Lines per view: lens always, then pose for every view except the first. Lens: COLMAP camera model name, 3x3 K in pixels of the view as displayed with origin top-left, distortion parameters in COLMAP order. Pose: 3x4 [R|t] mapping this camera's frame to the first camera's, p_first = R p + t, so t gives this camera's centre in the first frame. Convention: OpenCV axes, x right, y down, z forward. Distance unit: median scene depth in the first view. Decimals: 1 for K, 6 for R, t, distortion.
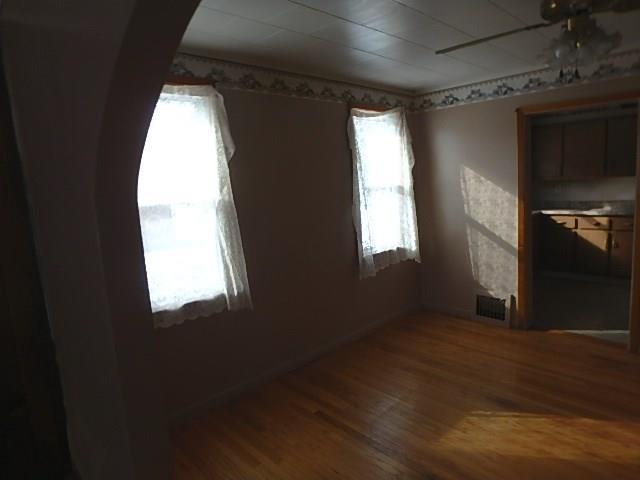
lens RADIAL K [[395.8, 0, 324.9], [0, 395.8, 227.7], [0, 0, 1]] dist [-0.025051, 0.004418]
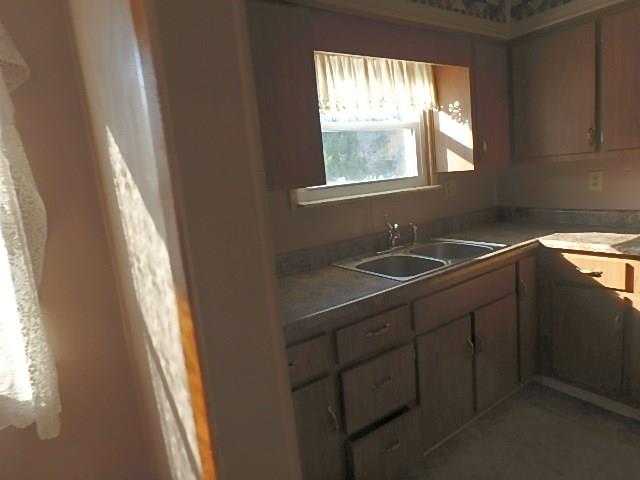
lens RADIAL K [[395.8, 0, 324.9], [0, 395.8, 227.7], [0, 0, 1]] dist [-0.025051, 0.004418]
pose [[0.985208, -0.014983, -0.170706, 0.542863], [0.018972, 0.999583, 0.021758, -0.091406], [0.170309, -0.024675, 0.985082, 0.758807]]
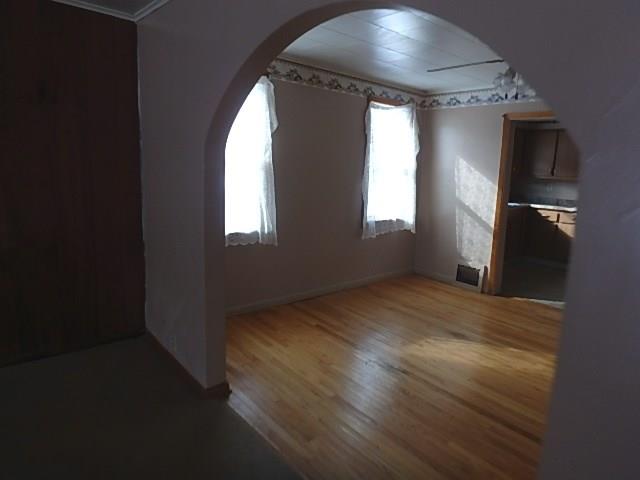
lens RADIAL K [[397.2, 0, 321.9], [0, 397.2, 210.6], [0, 0, 1]] dist [0.001420, 0.001072]
pose [[0.992247, 0.110751, -0.056397, 0.022977], [-0.110756, 0.993843, 0.003041, 0.053271], [0.056386, 0.003229, 0.998404, -0.258717]]
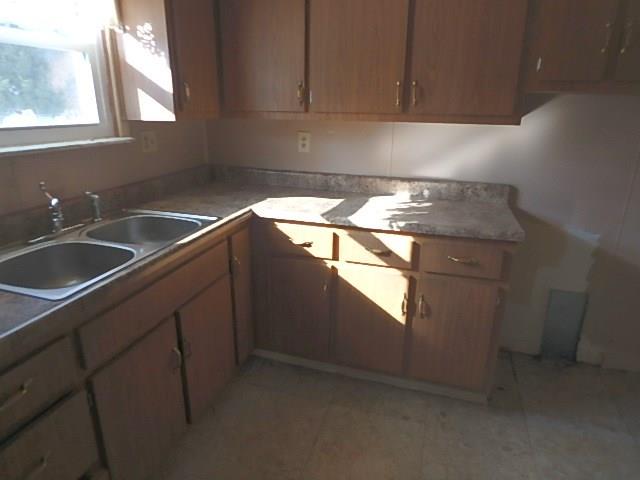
lens RADIAL K [[395.8, 0, 324.9], [0, 395.8, 227.7], [0, 0, 1]] dist [-0.025051, 0.004418]
pose [[0.875245, -0.080092, 0.477002, 0.587836], [0.000016, 0.986200, 0.165561, -0.114654], [-0.483679, -0.144899, 0.863168, 0.883713]]
